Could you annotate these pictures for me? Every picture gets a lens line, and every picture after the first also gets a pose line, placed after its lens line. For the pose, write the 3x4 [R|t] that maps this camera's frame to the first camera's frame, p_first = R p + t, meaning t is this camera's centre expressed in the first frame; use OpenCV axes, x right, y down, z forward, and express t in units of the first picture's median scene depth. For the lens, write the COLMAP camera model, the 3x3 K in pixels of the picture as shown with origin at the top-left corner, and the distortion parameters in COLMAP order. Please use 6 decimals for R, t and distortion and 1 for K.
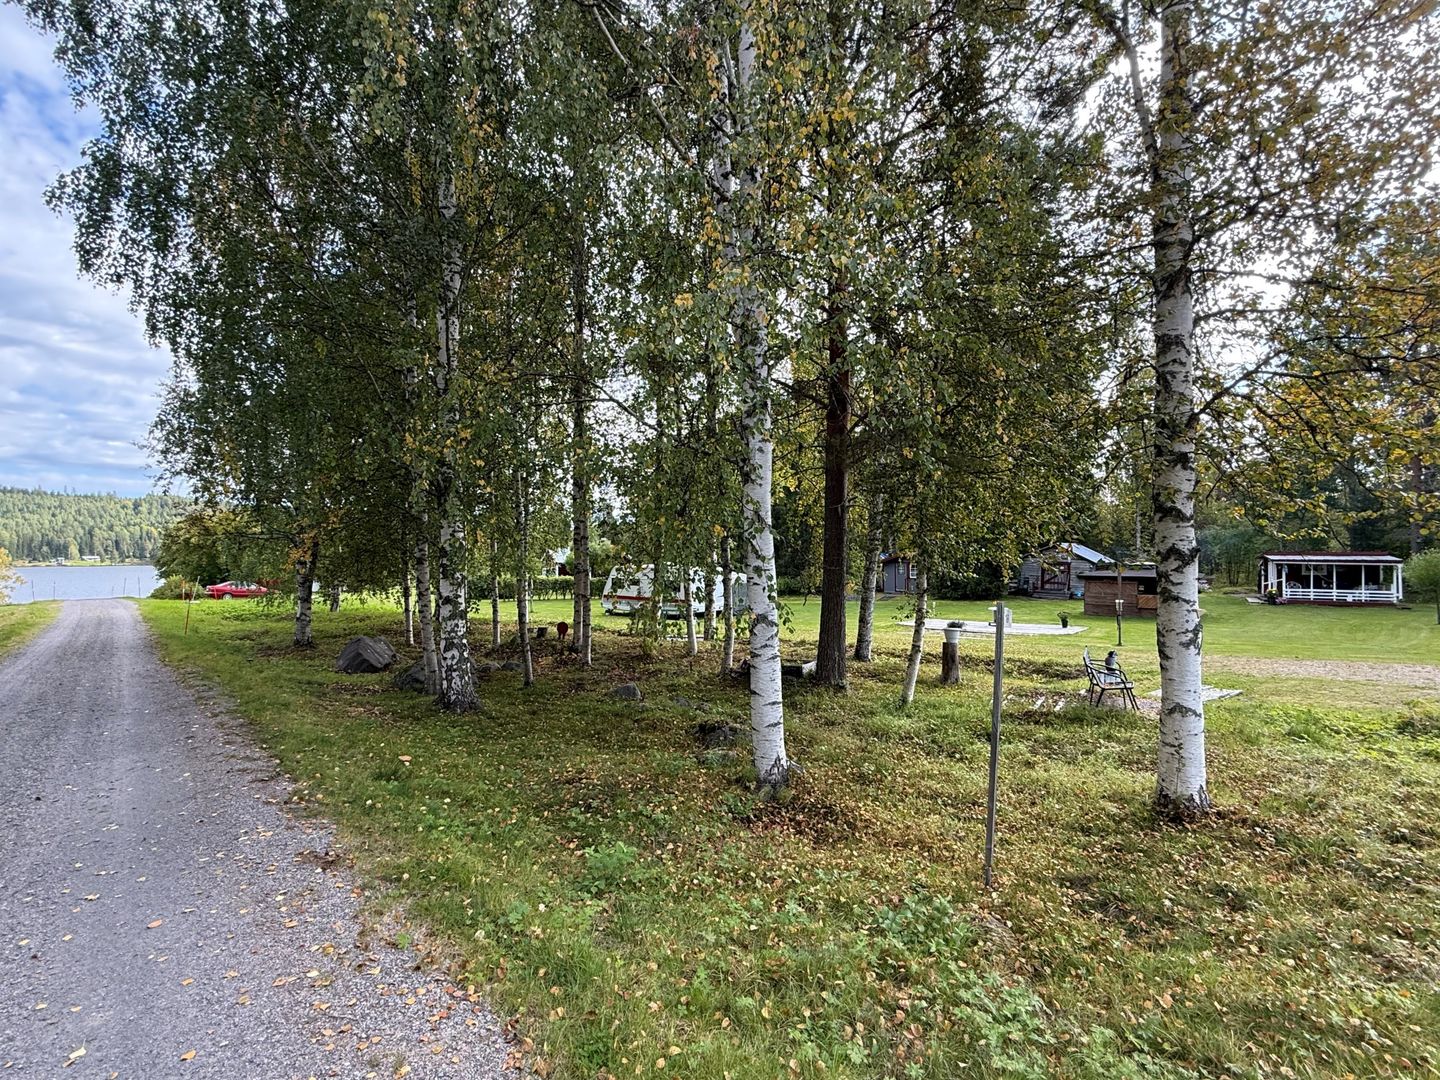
lens RADIAL K [[670.1, 0, 719.3], [0, 670.1, 540.4], [0, 0, 1]] dist [0.000840, 0.000147]
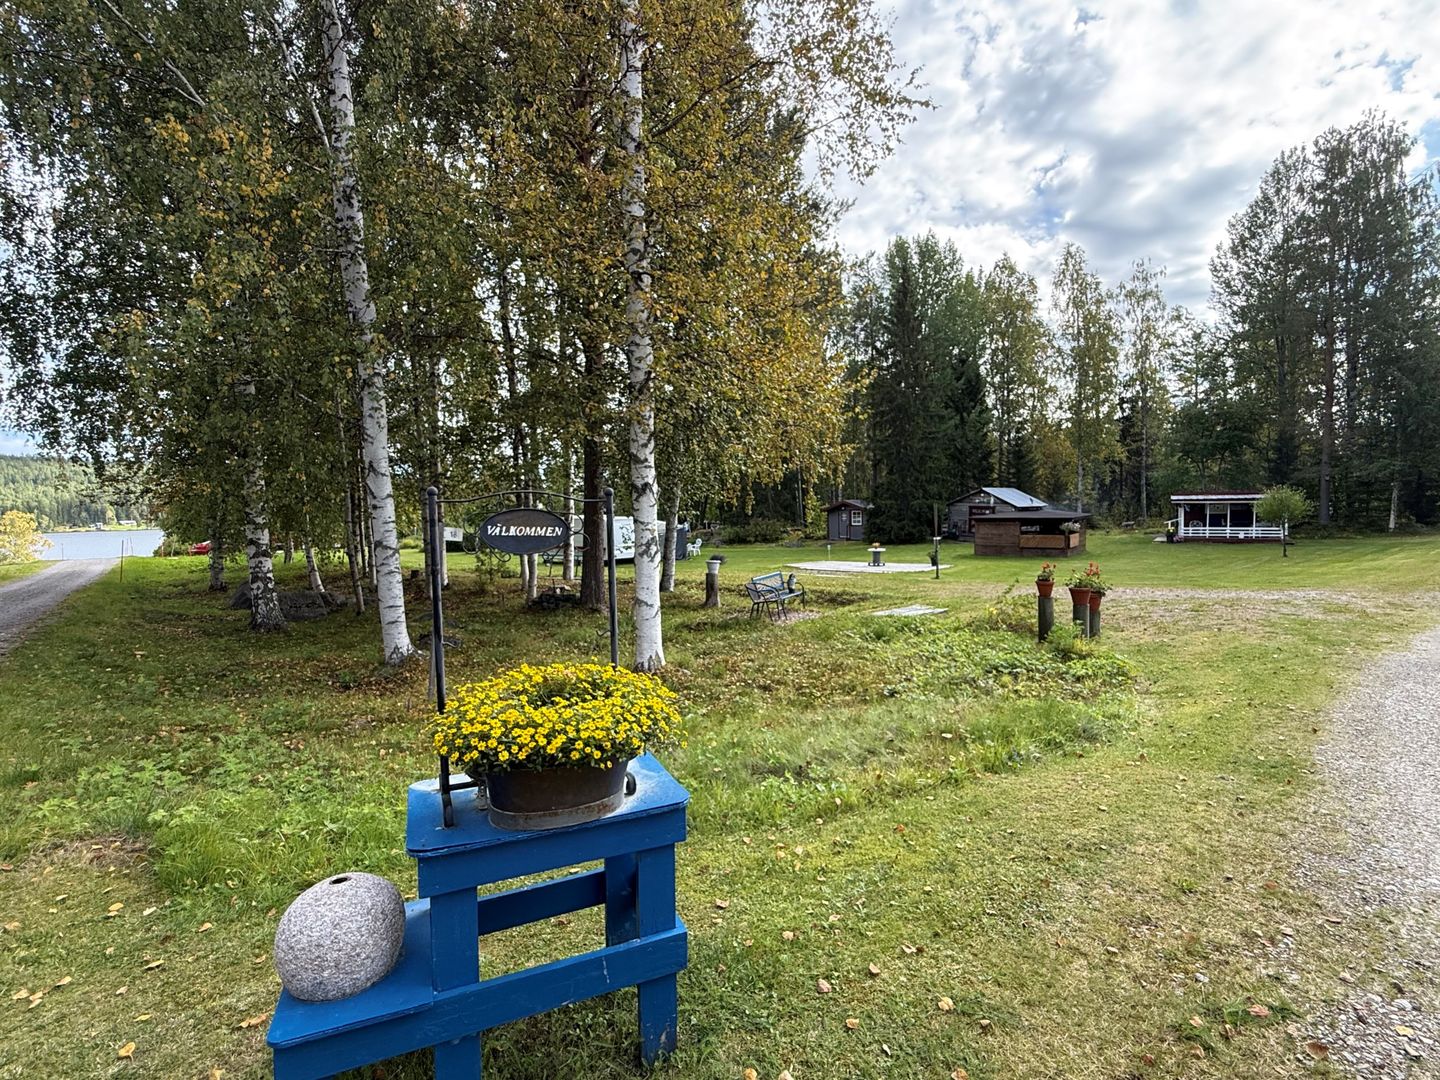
lens RADIAL K [[670.1, 0, 720.5], [0, 670.1, 539.6], [0, 0, 1]] dist [0.000840, 0.000147]
pose [[0.999344, -0.017409, -0.031742, 0.163168], [0.019527, 0.997517, 0.067662, 0.006543], [0.030485, -0.068238, 0.997203, -0.064220]]
